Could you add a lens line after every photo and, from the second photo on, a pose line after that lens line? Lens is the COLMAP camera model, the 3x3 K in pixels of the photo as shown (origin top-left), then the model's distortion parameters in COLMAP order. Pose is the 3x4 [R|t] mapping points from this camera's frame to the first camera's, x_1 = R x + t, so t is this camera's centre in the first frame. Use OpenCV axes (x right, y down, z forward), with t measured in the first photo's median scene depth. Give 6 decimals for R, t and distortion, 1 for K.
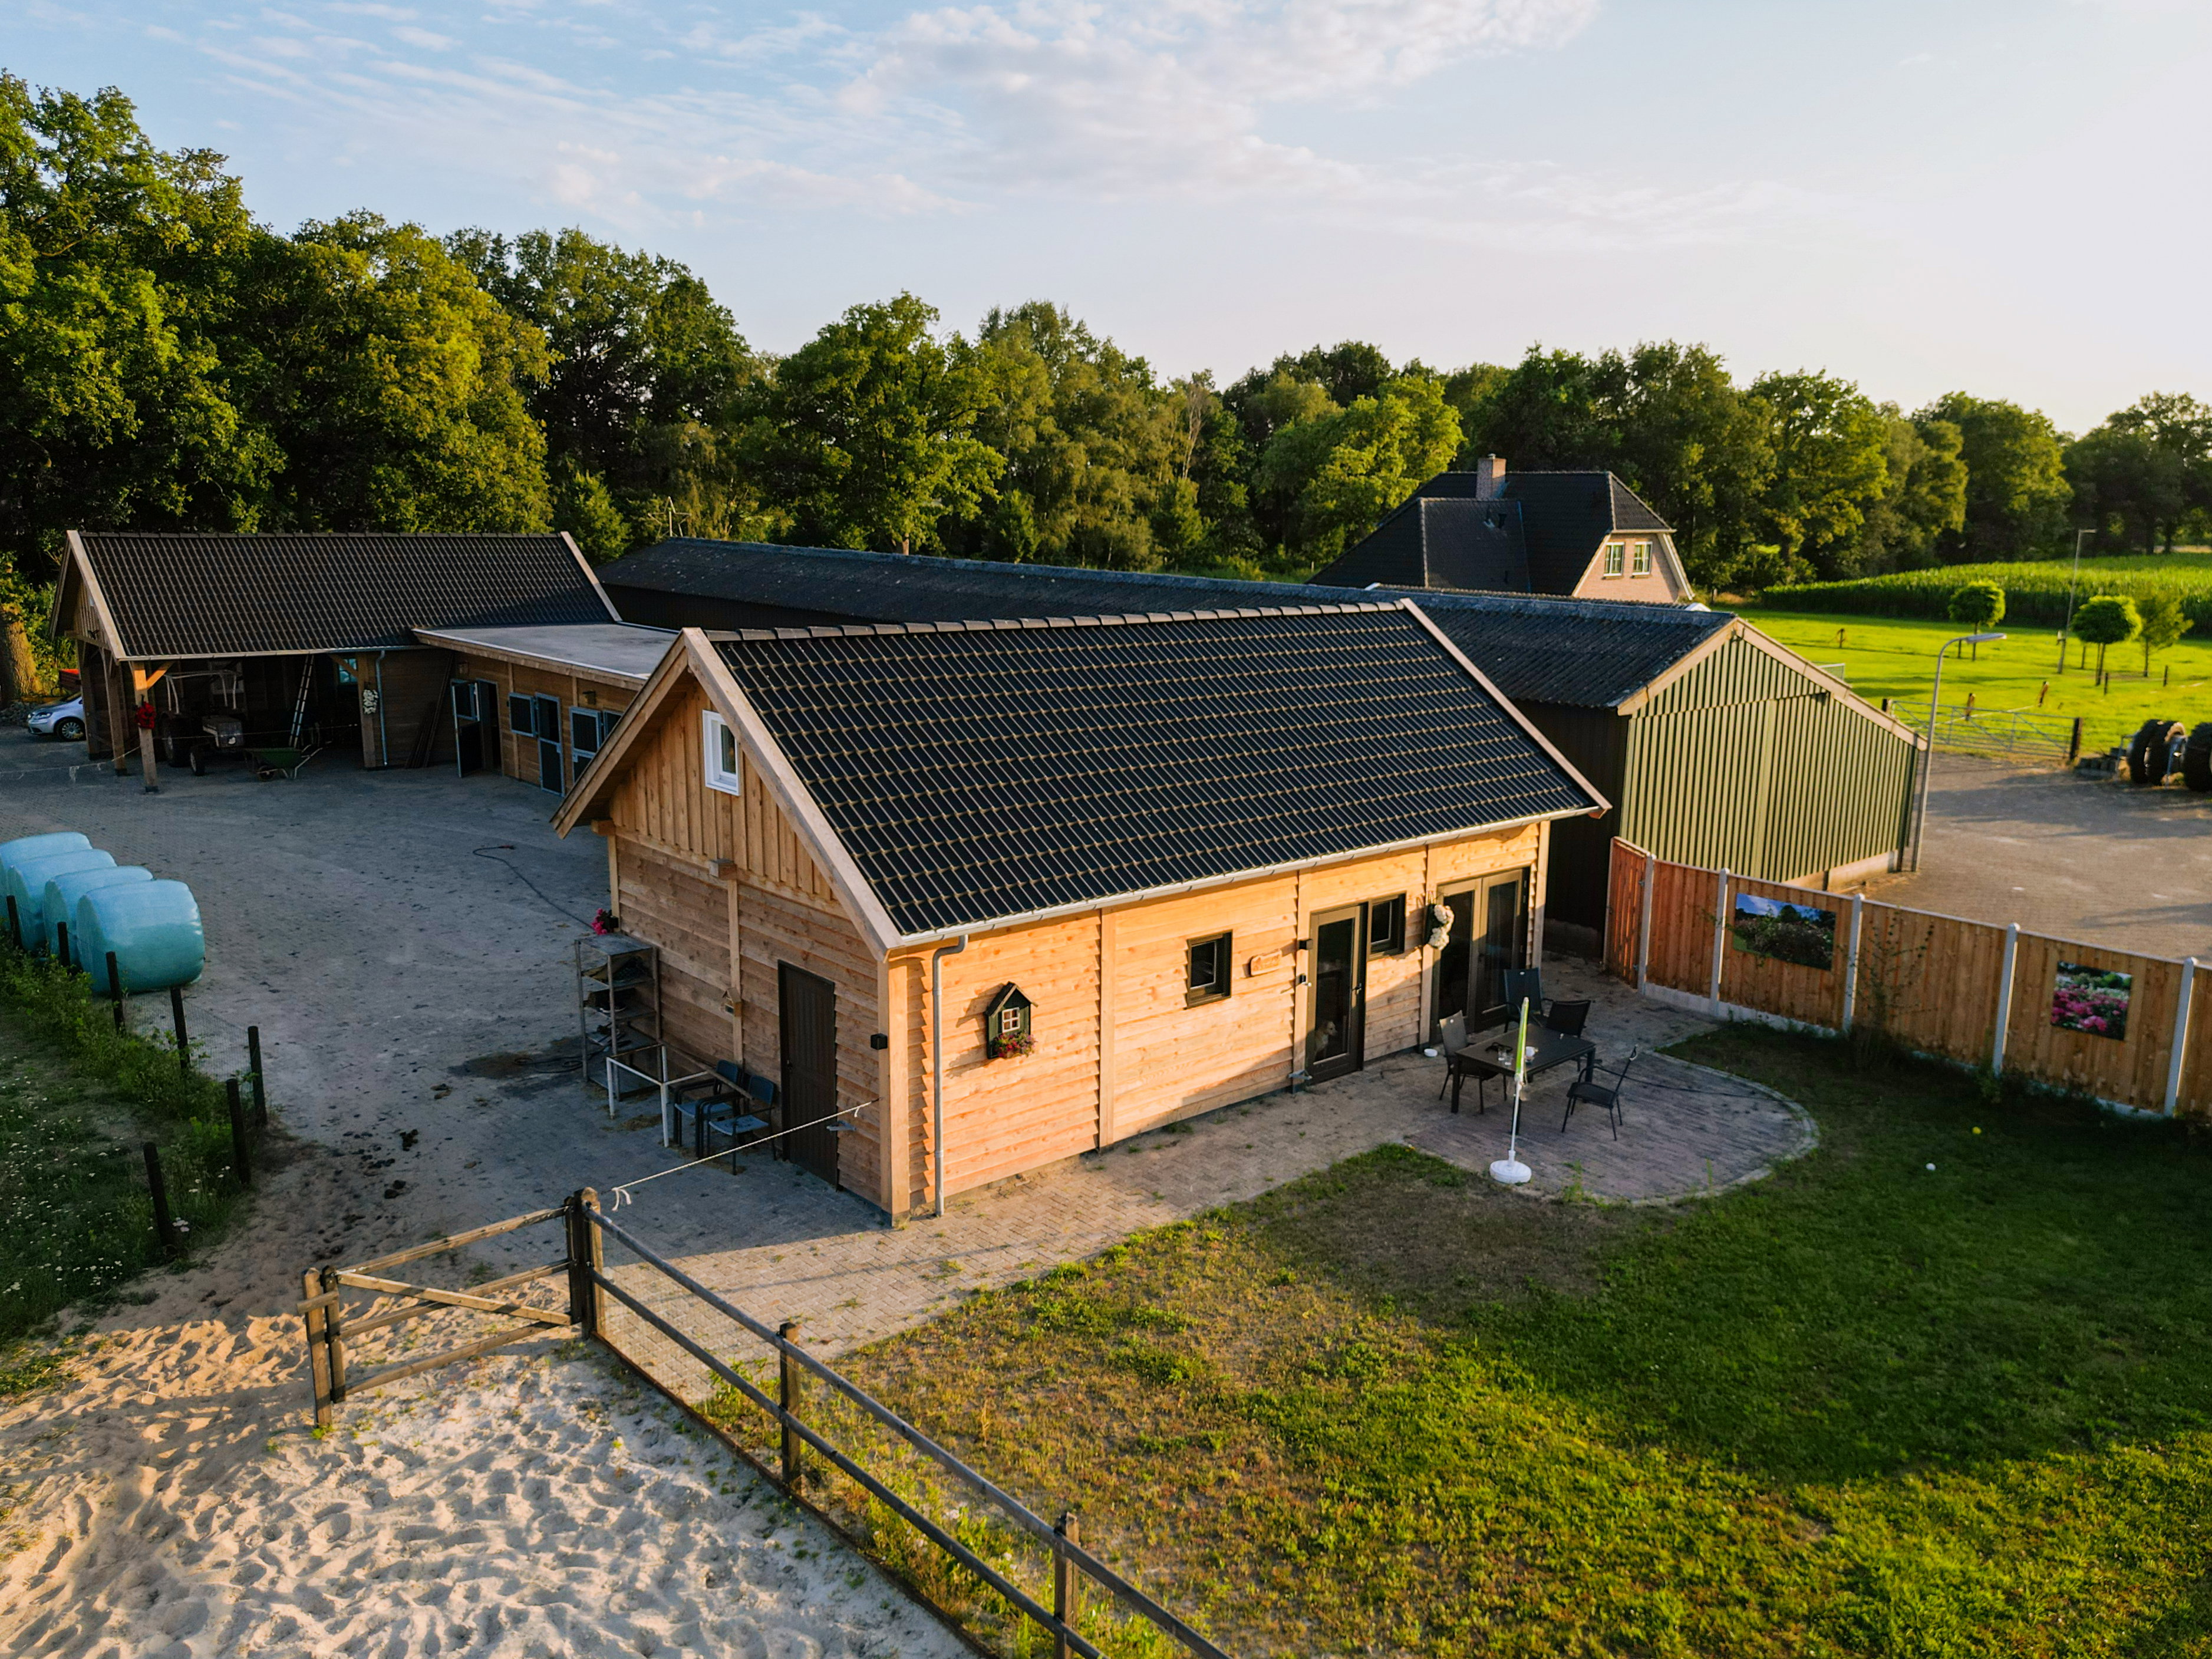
lens RADIAL K [[1689.6, 0, 1150.2], [0, 1689.6, 841.7], [0, 0, 1]] dist [0.040496, -0.003039]
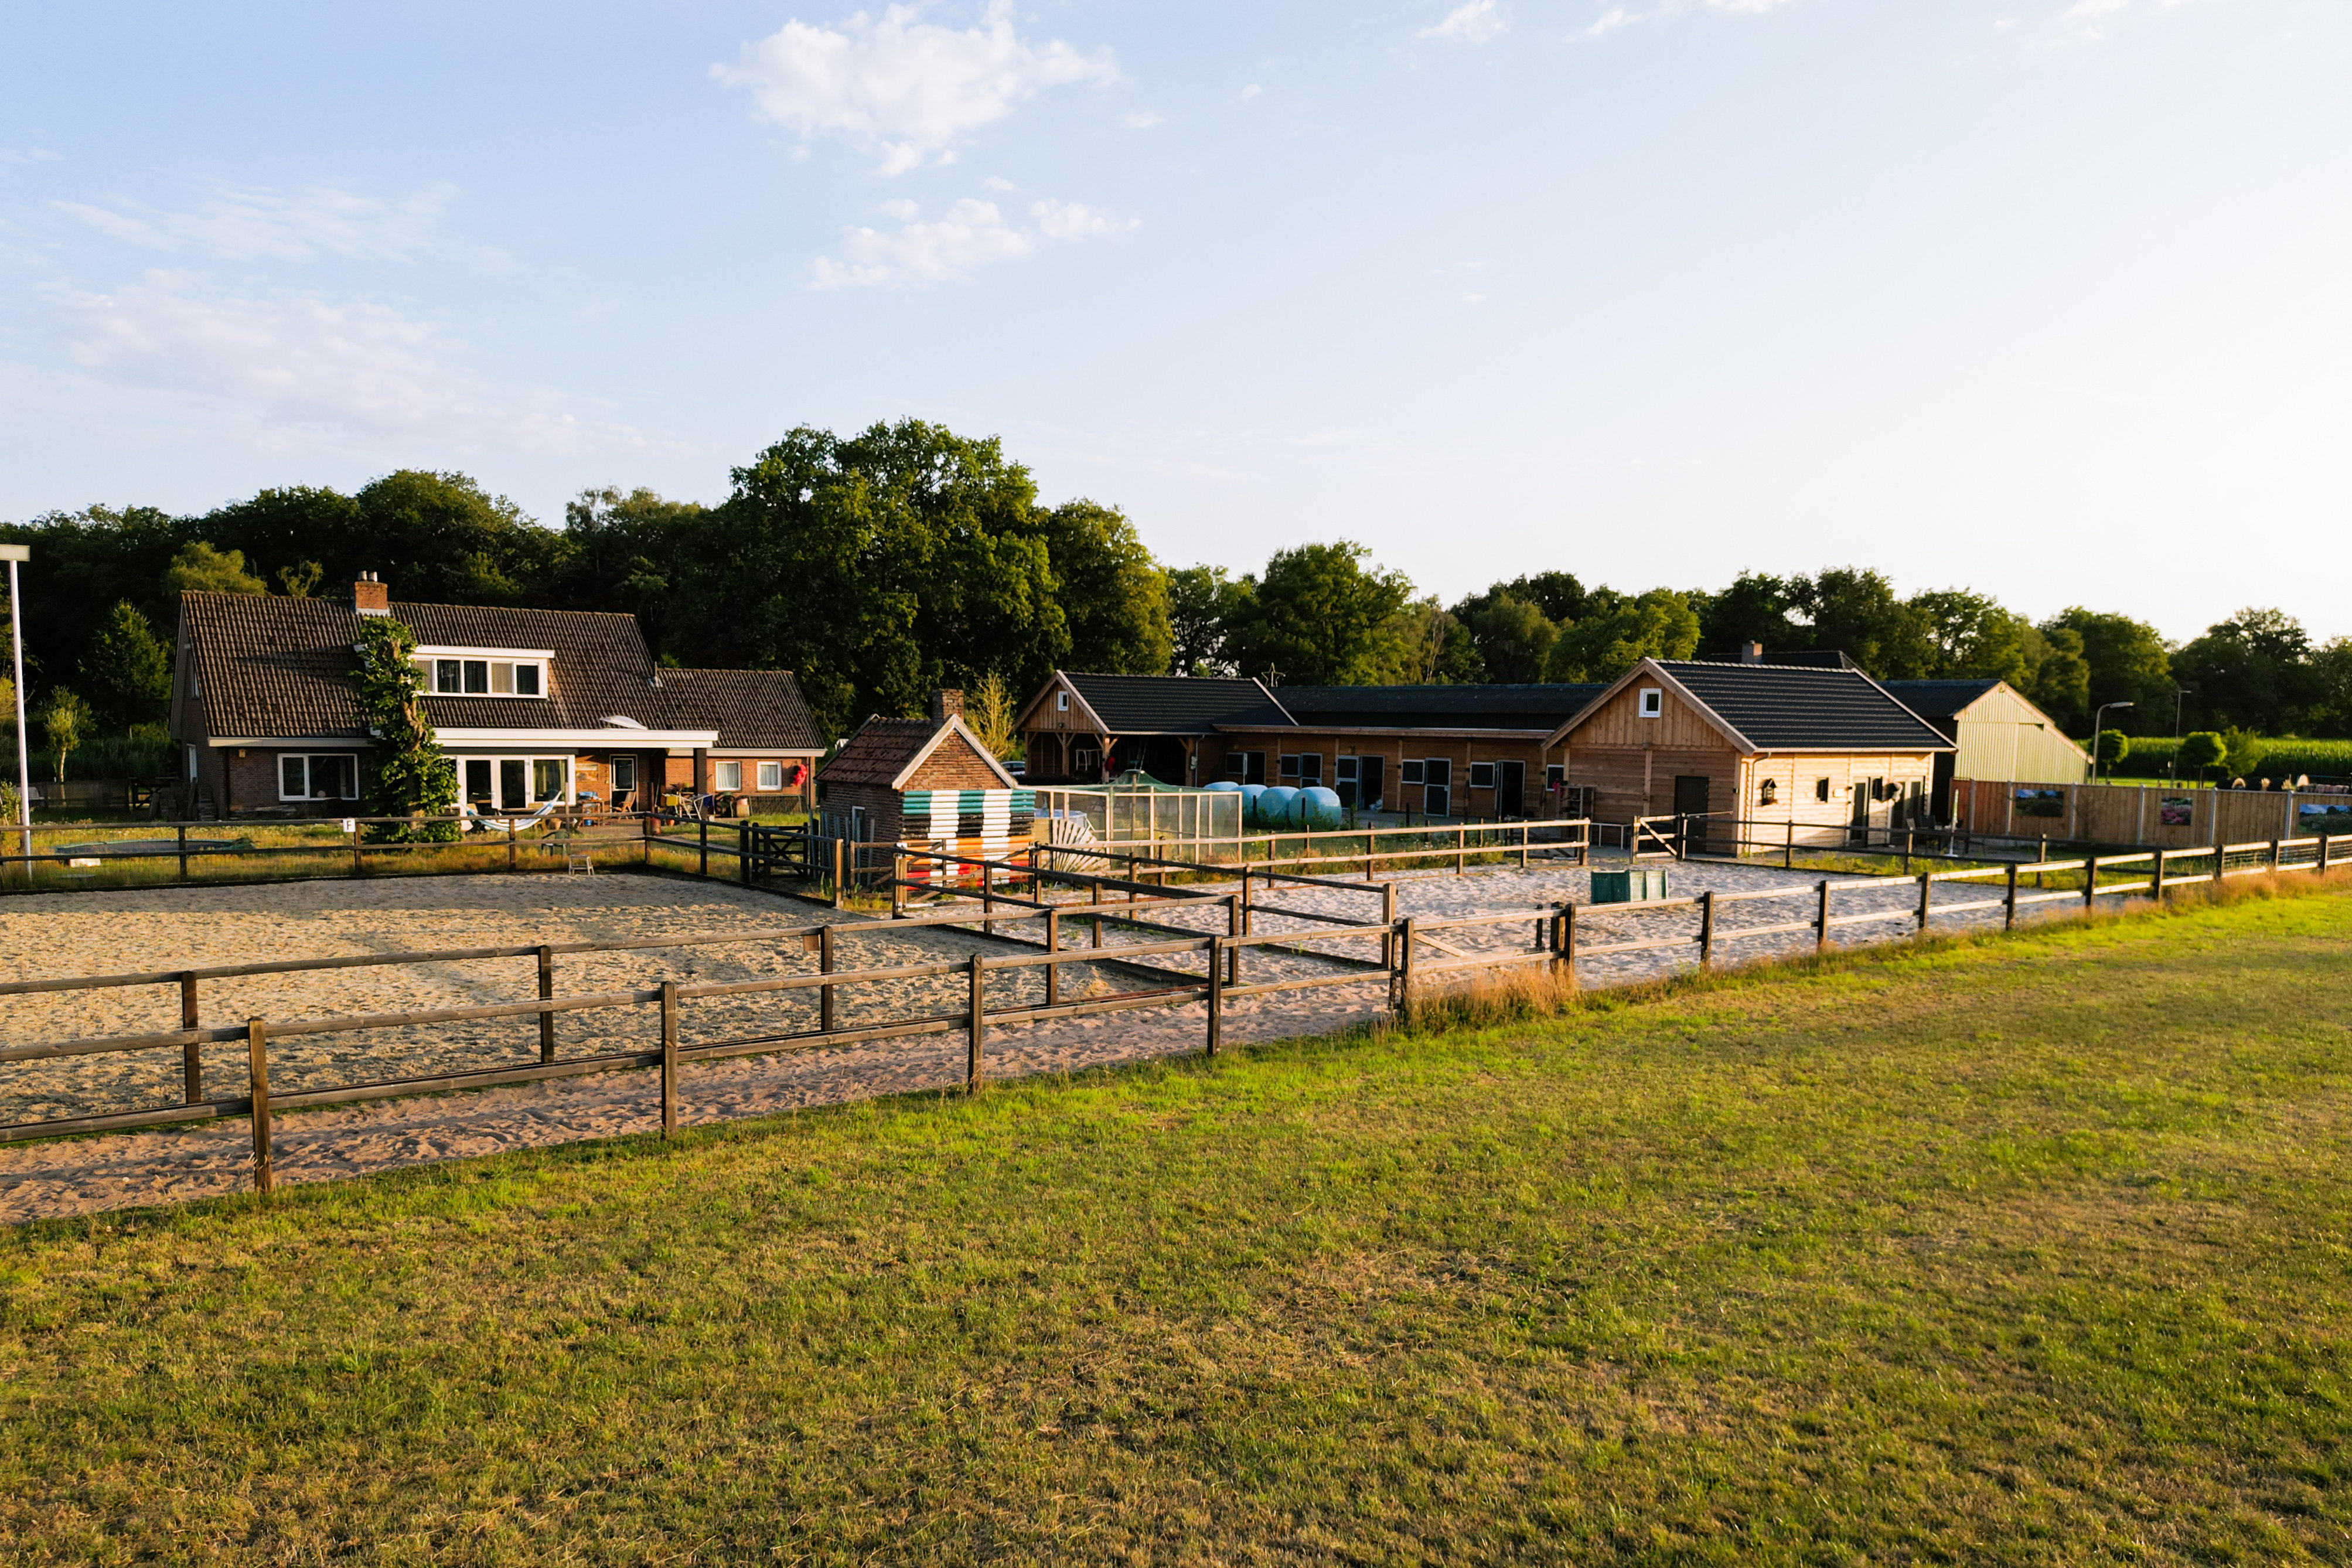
lens RADIAL K [[1630.7, 0, 1177.0], [0, 1630.7, 851.2], [0, 0, 1]] dist [0.046669, -0.006691]
pose [[0.998173, 0.002703, -0.060364, -0.285287], [-0.009909, 0.992798, -0.119389, 0.170303], [0.059606, 0.119769, 0.991011, -0.554575]]
